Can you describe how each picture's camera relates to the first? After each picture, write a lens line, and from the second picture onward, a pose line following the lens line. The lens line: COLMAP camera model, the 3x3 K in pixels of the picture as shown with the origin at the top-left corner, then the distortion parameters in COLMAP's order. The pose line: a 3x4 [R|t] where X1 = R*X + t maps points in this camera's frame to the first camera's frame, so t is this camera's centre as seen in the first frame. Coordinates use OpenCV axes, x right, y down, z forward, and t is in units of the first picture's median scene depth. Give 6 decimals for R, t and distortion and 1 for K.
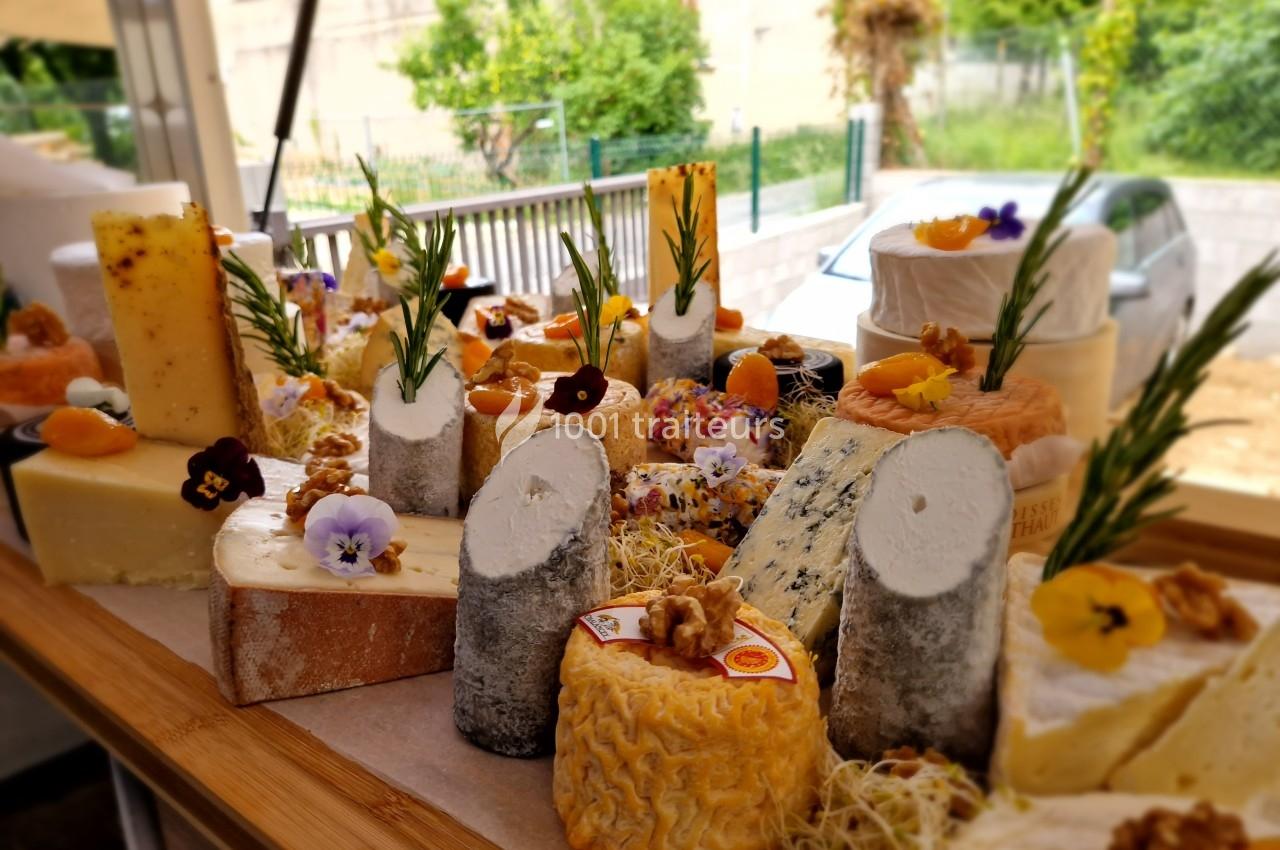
lens RADIAL K [[903.9, 0, 636.2], [0, 903.9, 404.6], [0, 0, 1]] dist [0.065198, -0.076398]
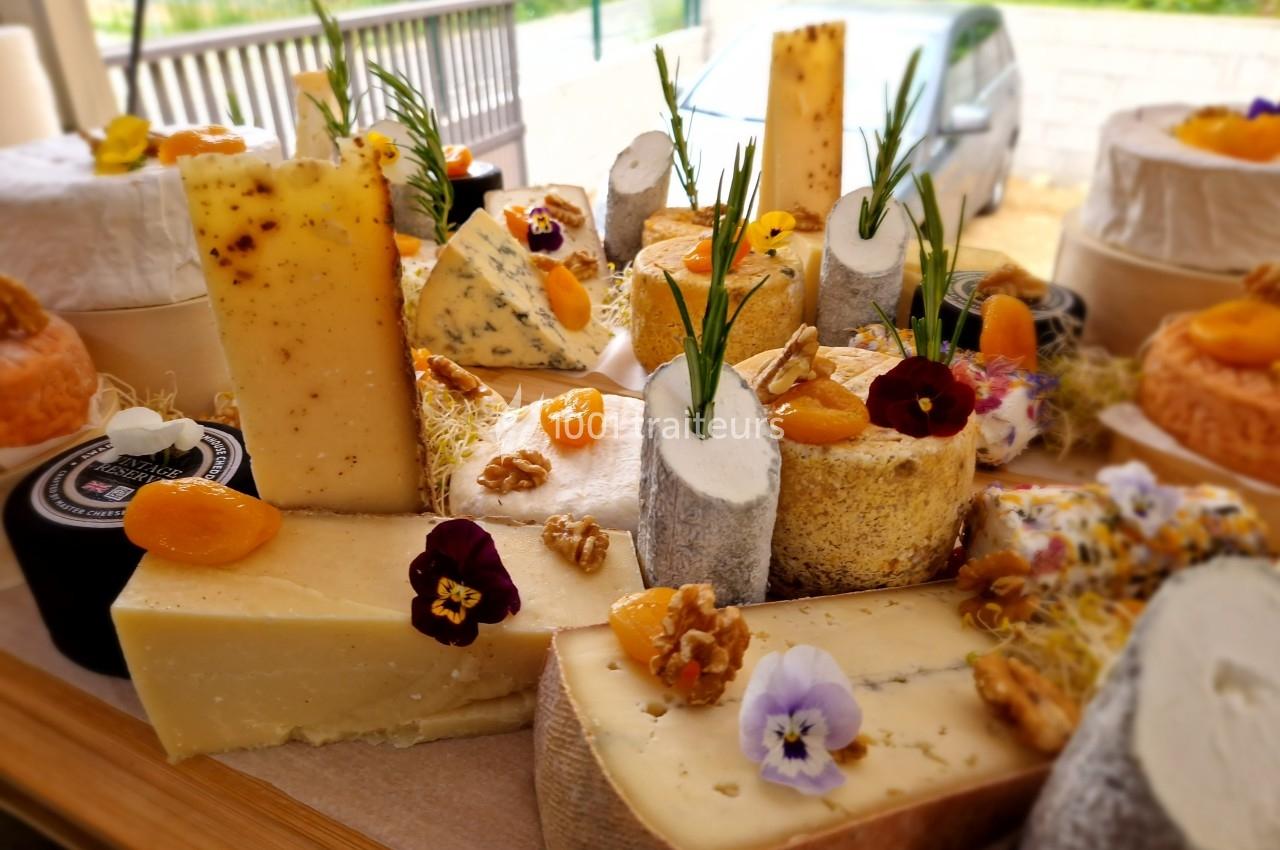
lens RADIAL K [[903.9, 0, 636.2], [0, 903.9, 404.6], [0, 0, 1]] dist [0.065198, -0.076398]
pose [[0.981151, -0.067047, 0.181241, -0.424863], [0.033843, 0.983004, 0.180435, -0.151270], [-0.190258, -0.170900, 0.966744, 0.364731]]
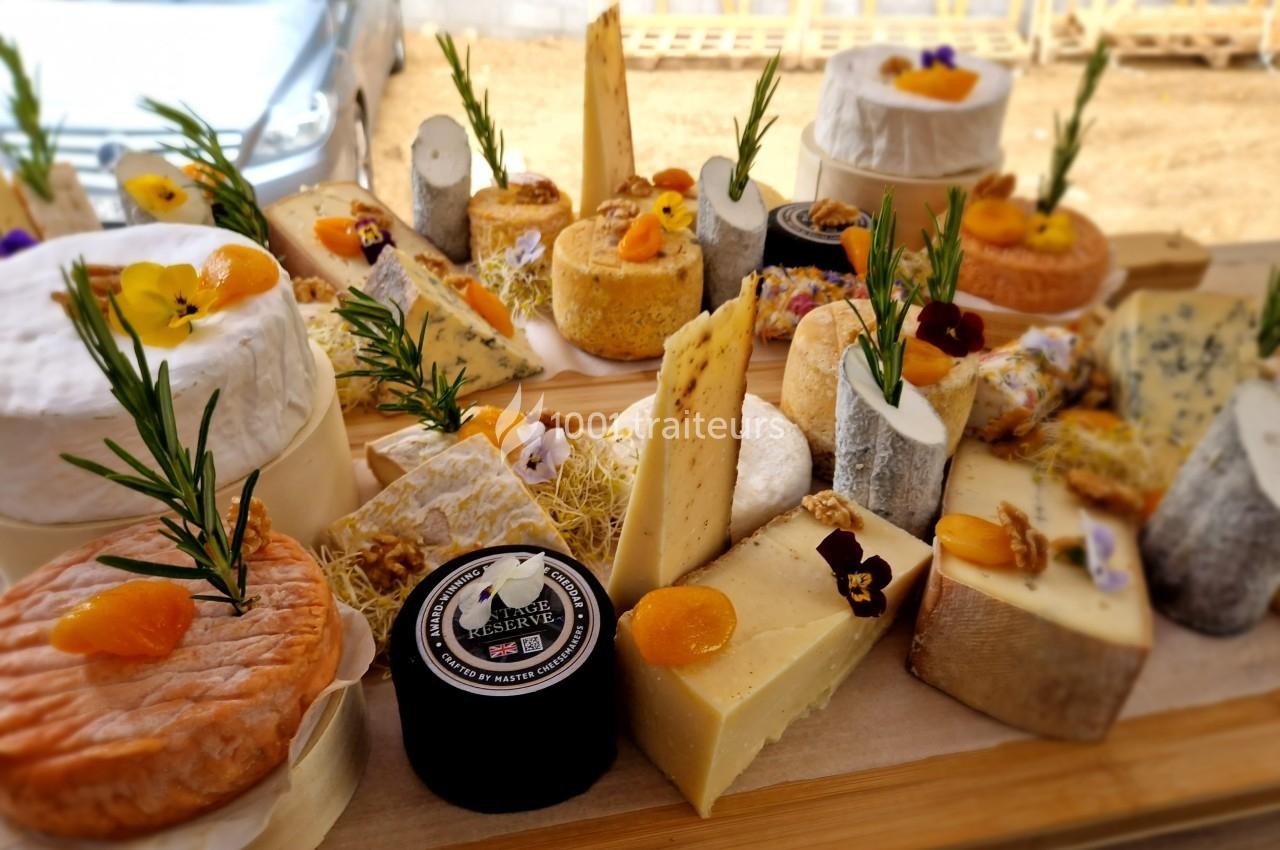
lens RADIAL K [[896.3, 0, 666.0], [0, 896.3, 383.4], [0, 0, 1]] dist [0.070755, -0.075268]
pose [[0.637434, -0.385177, 0.667320, -1.023800], [0.166158, 0.914421, 0.369087, -0.411031], [-0.752376, -0.124388, 0.646883, 0.583931]]
